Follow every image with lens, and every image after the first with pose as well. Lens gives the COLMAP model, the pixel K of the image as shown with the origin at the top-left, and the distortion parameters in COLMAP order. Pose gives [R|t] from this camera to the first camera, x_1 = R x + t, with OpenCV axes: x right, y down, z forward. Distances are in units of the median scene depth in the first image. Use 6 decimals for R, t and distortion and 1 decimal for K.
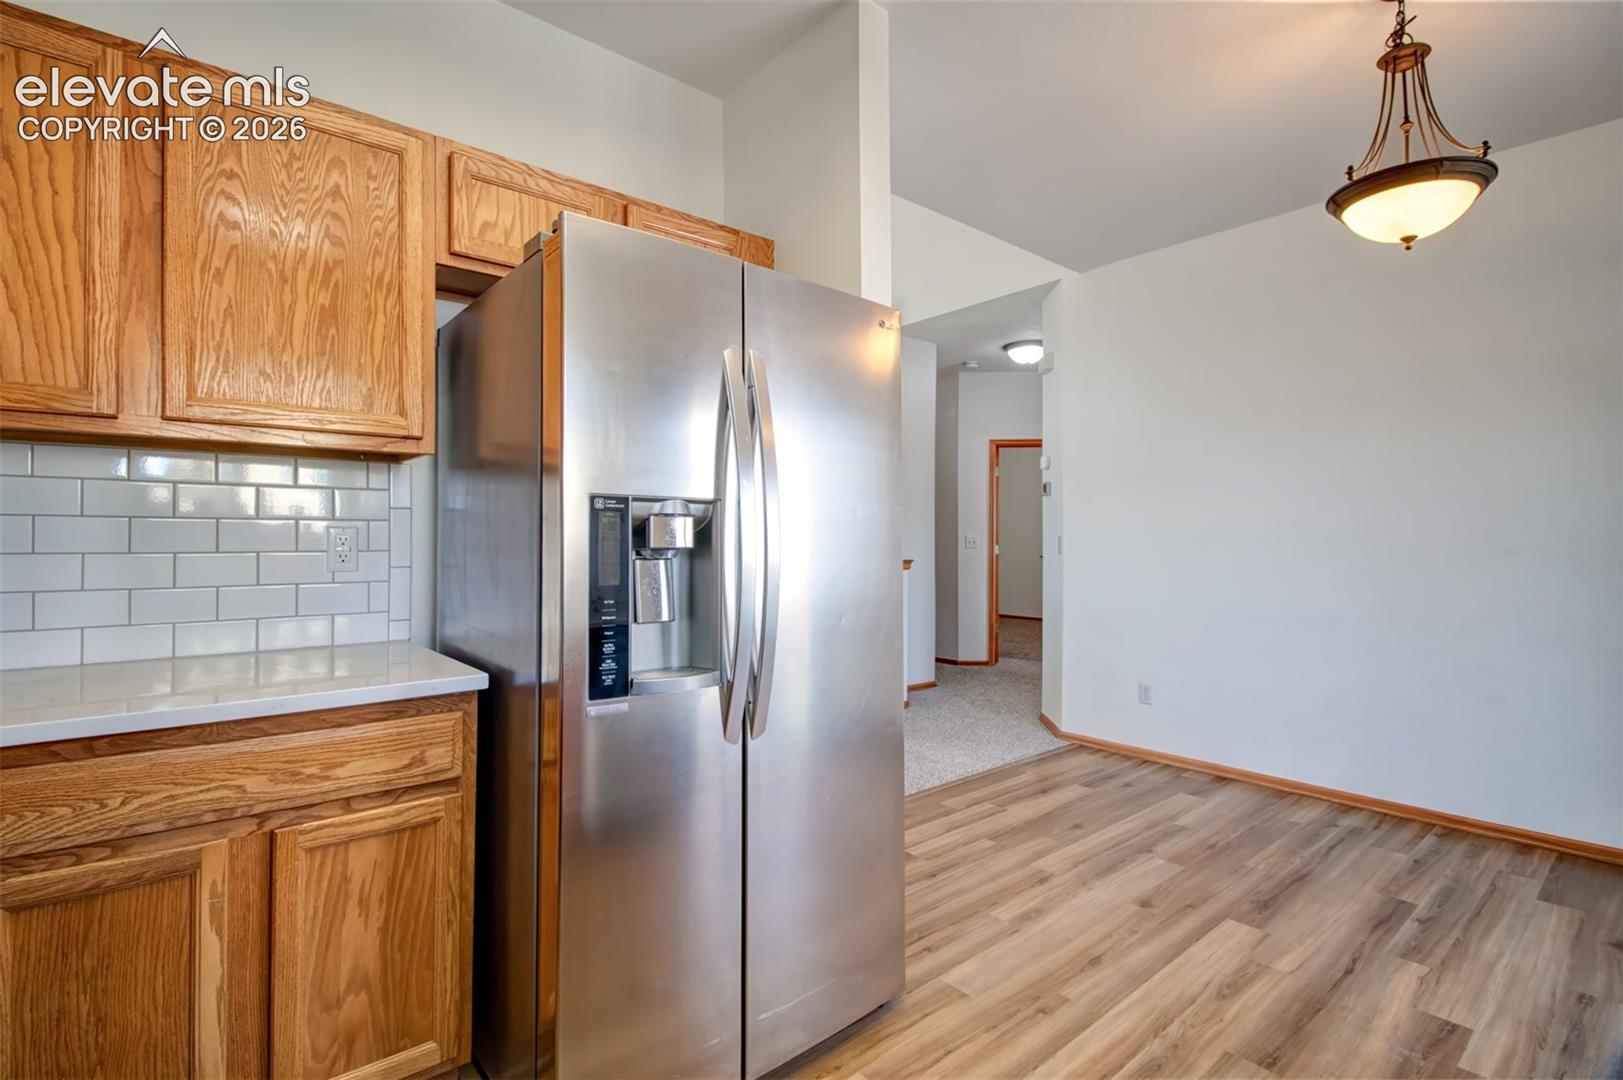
lens RADIAL K [[776.1, 0, 811.6], [0, 776.1, 534.1], [0, 0, 1]] dist [0.005834, -0.012629]
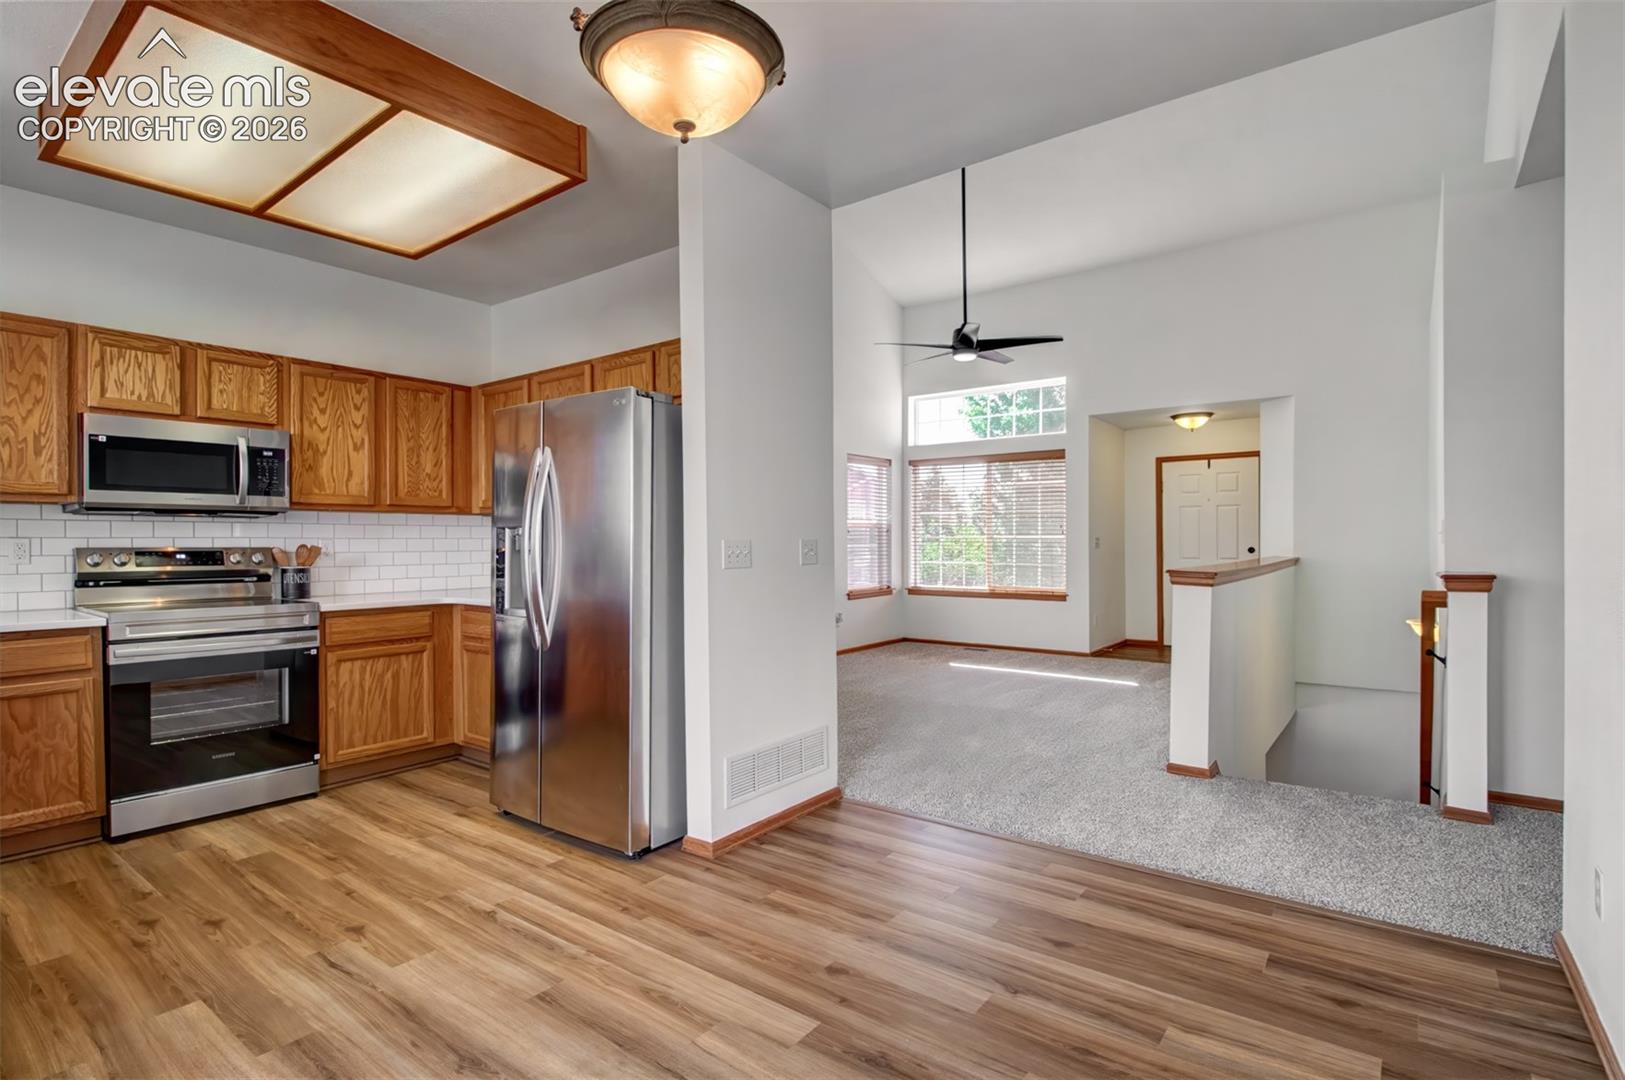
lens RADIAL K [[777.0, 0, 828.2], [0, 777.0, 548.5], [0, 0, 1]] dist [0.005834, -0.012629]
pose [[0.235646, 0.008012, -0.971806, 1.293358], [0.008998, 0.999905, 0.010425, -0.001298], [0.971797, -0.011201, 0.235552, 0.812251]]
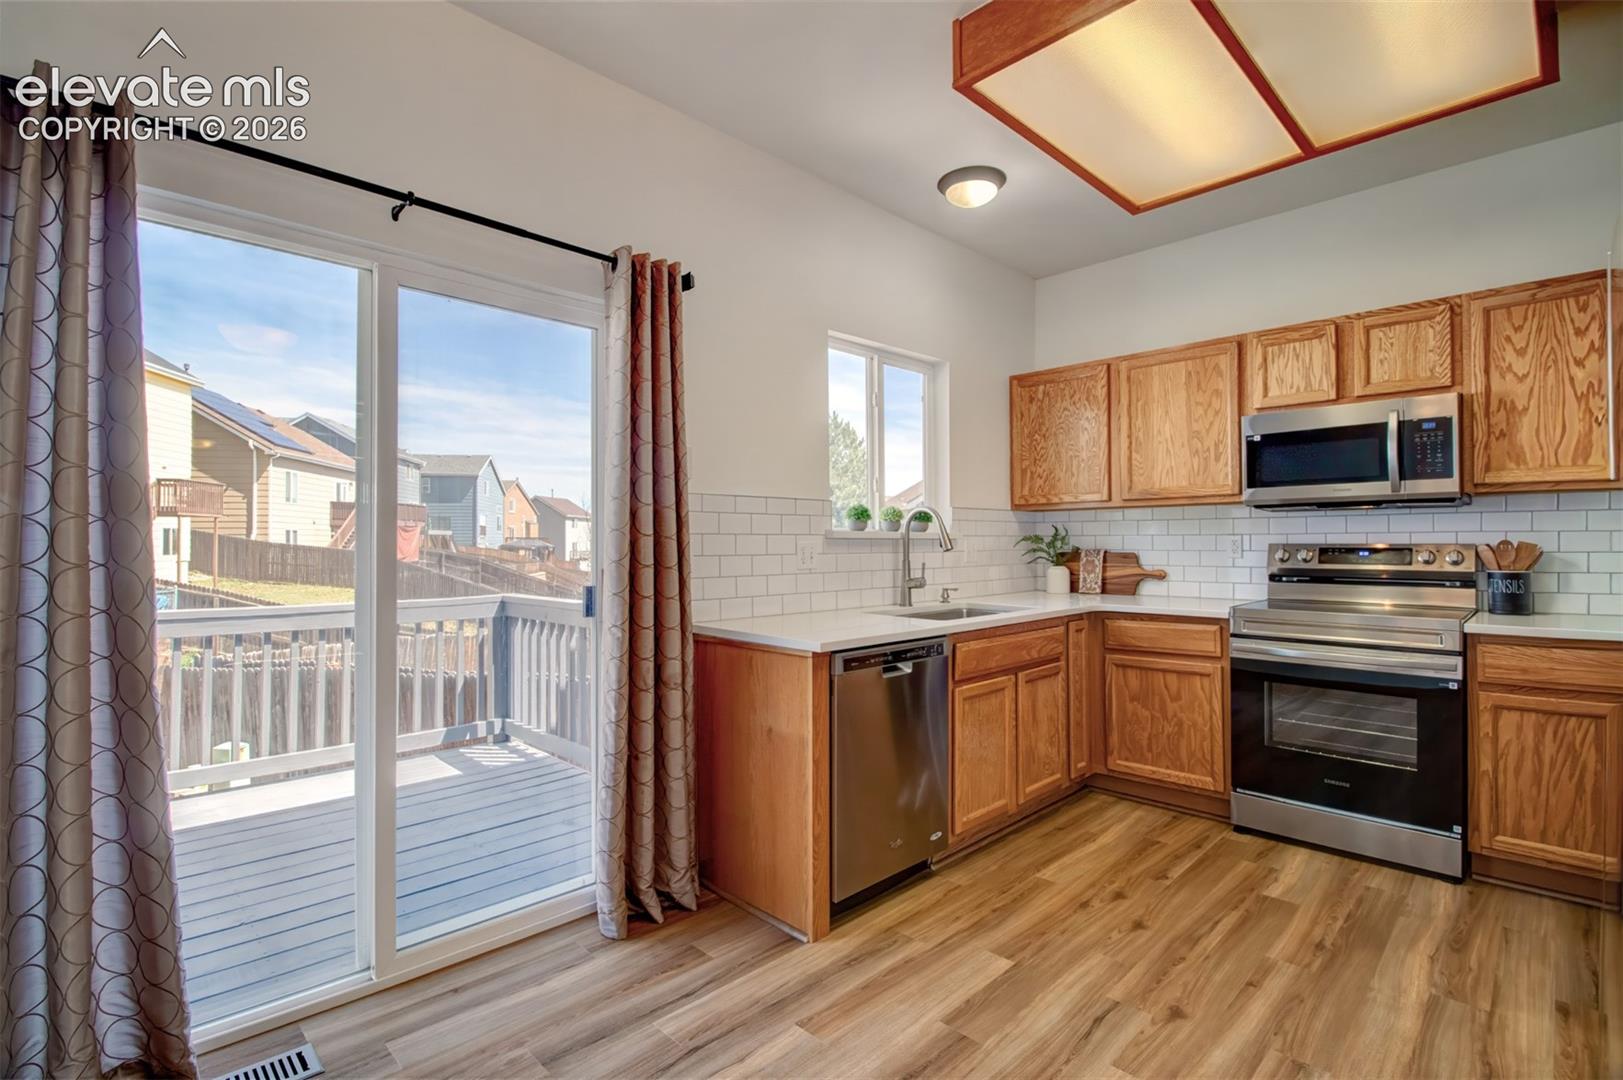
lens RADIAL K [[776.1, 0, 785.5], [0, 776.1, 545.2], [0, 0, 1]] dist [0.005834, -0.012629]
pose [[-0.998368, 0.002233, -0.057057, 0.648738], [0.002609, 0.999975, -0.006515, 0.008890], [0.057041, -0.006653, -0.998350, 1.224375]]
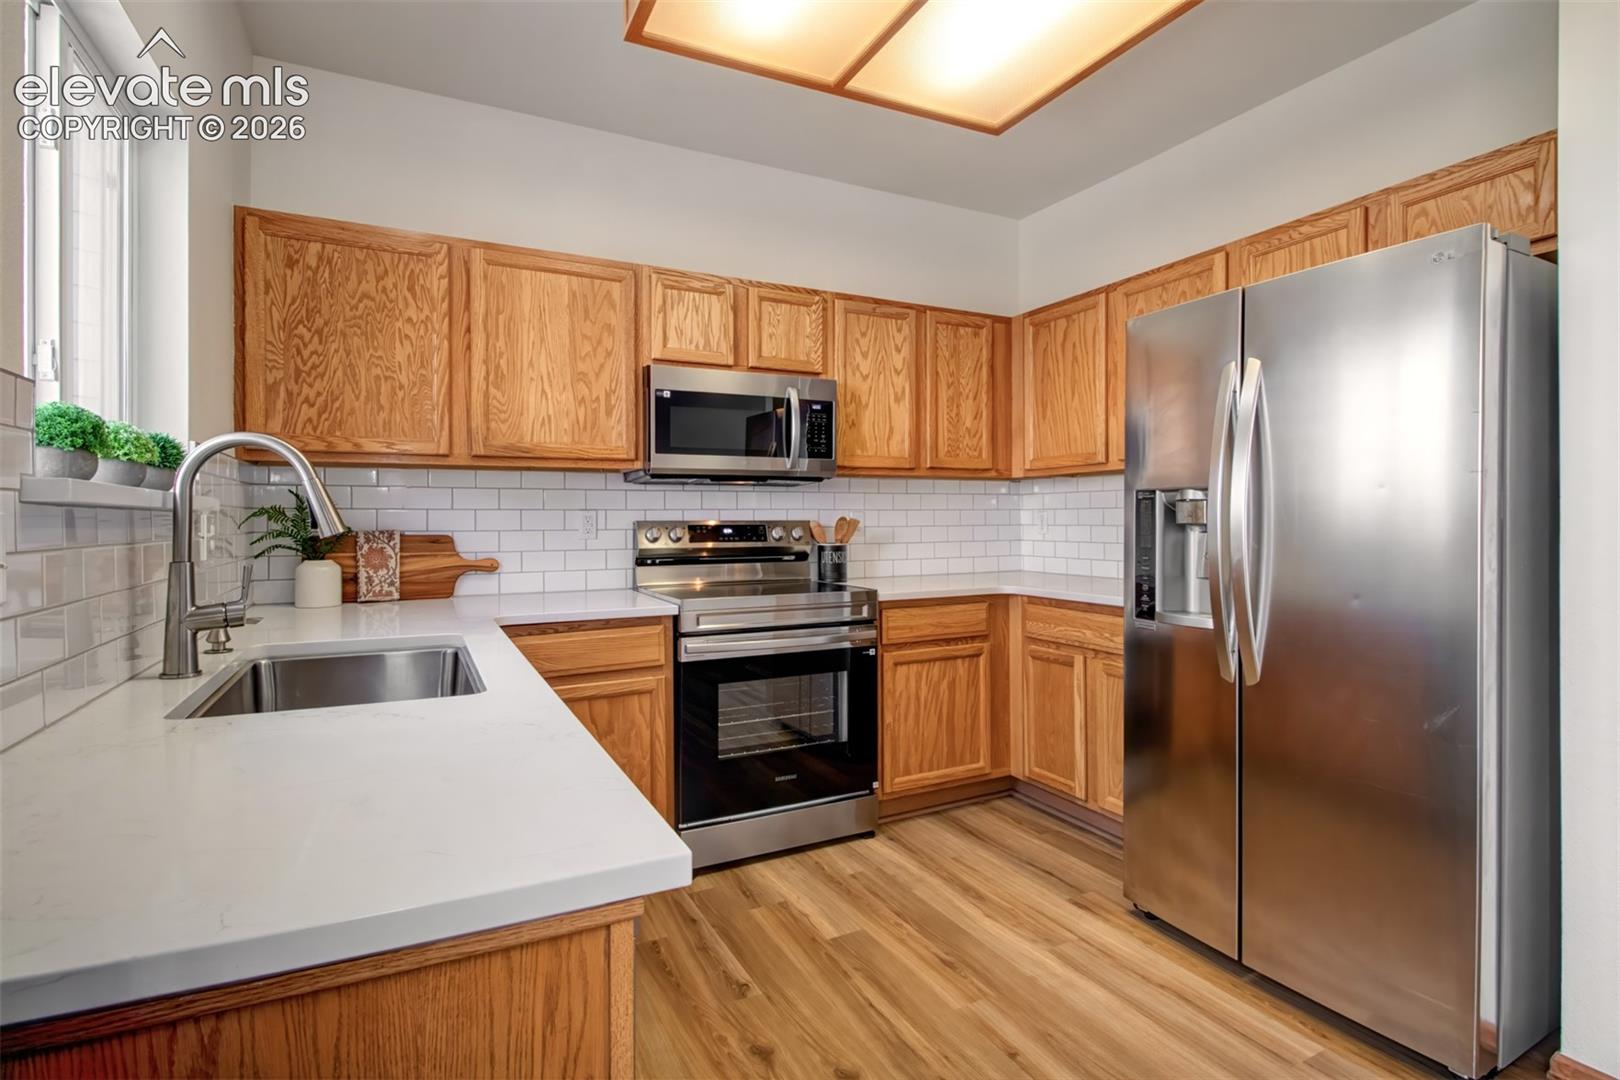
lens RADIAL K [[774.6, 0, 838.3], [0, 774.6, 516.8], [0, 0, 1]] dist [0.005834, -0.012629]
pose [[-0.194724, -0.002213, -0.980856, 0.803356], [0.012316, 0.999913, -0.004701, 0.002583], [0.980781, -0.012996, -0.194680, 0.402732]]
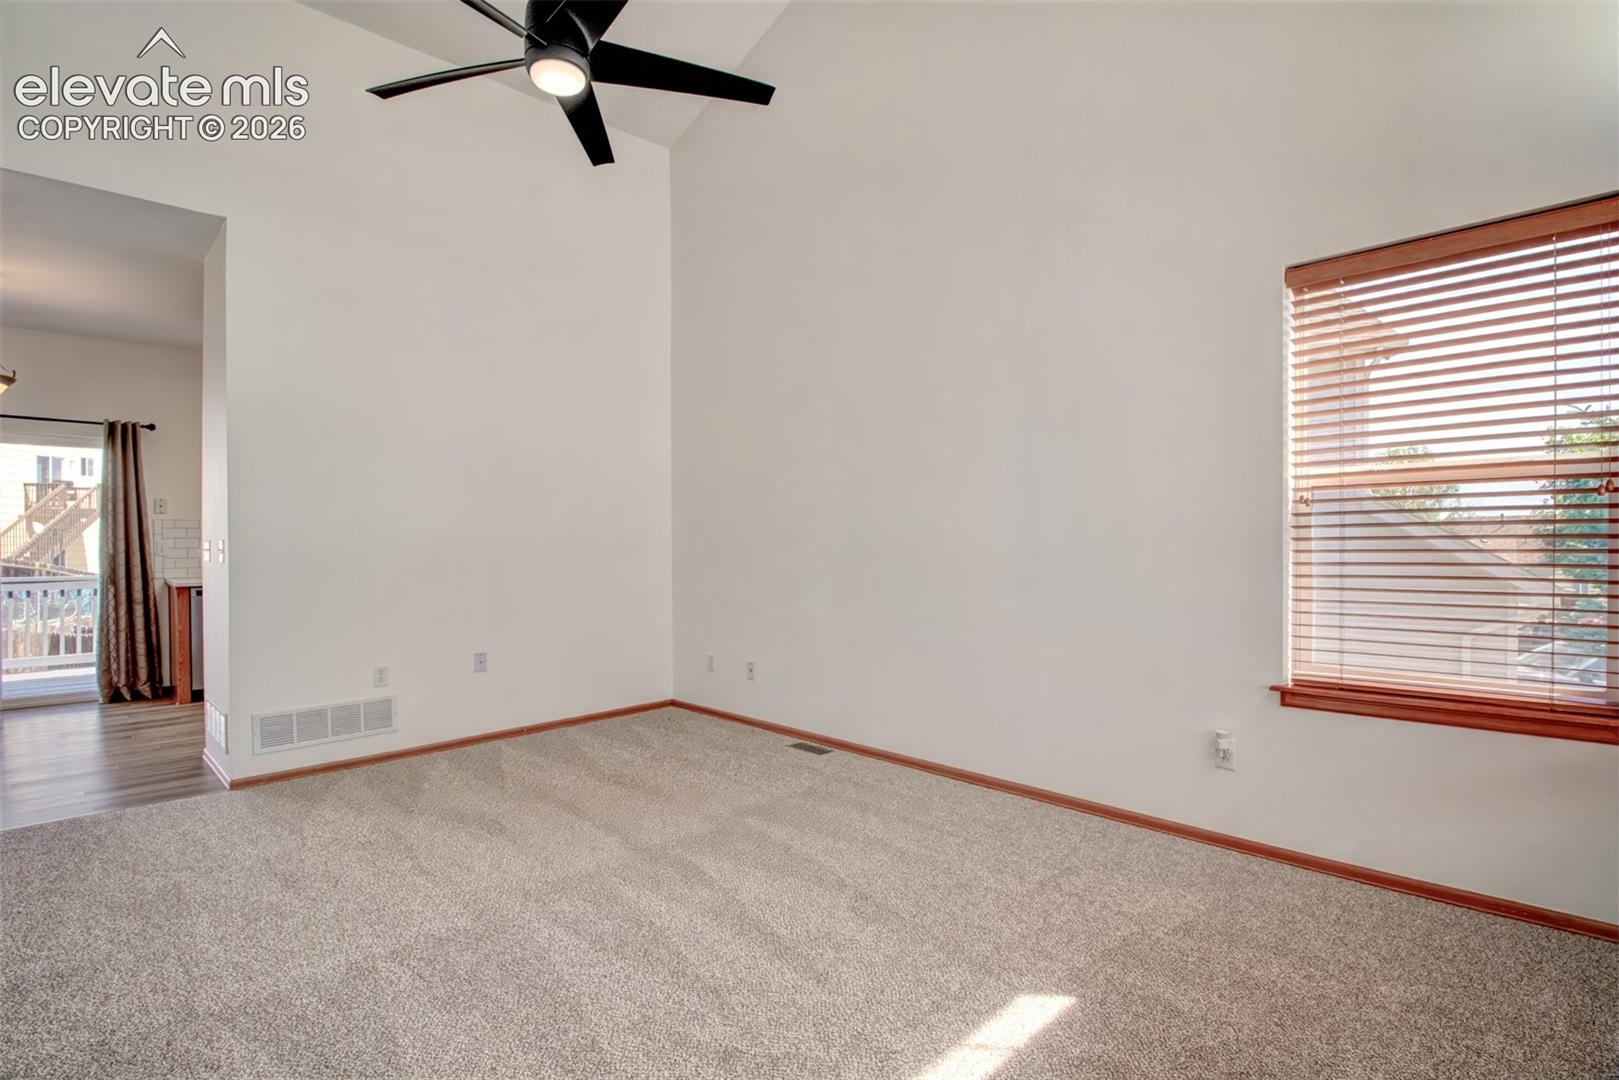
lens RADIAL K [[774.2, 0, 802.8], [0, 774.2, 549.7], [0, 0, 1]] dist [0.005834, -0.012629]
pose [[-0.996544, 0.002779, -0.083020, -1.071050], [0.001868, 0.999937, 0.011053, -0.001902], [0.083045, 0.010859, -0.996487, 2.714873]]
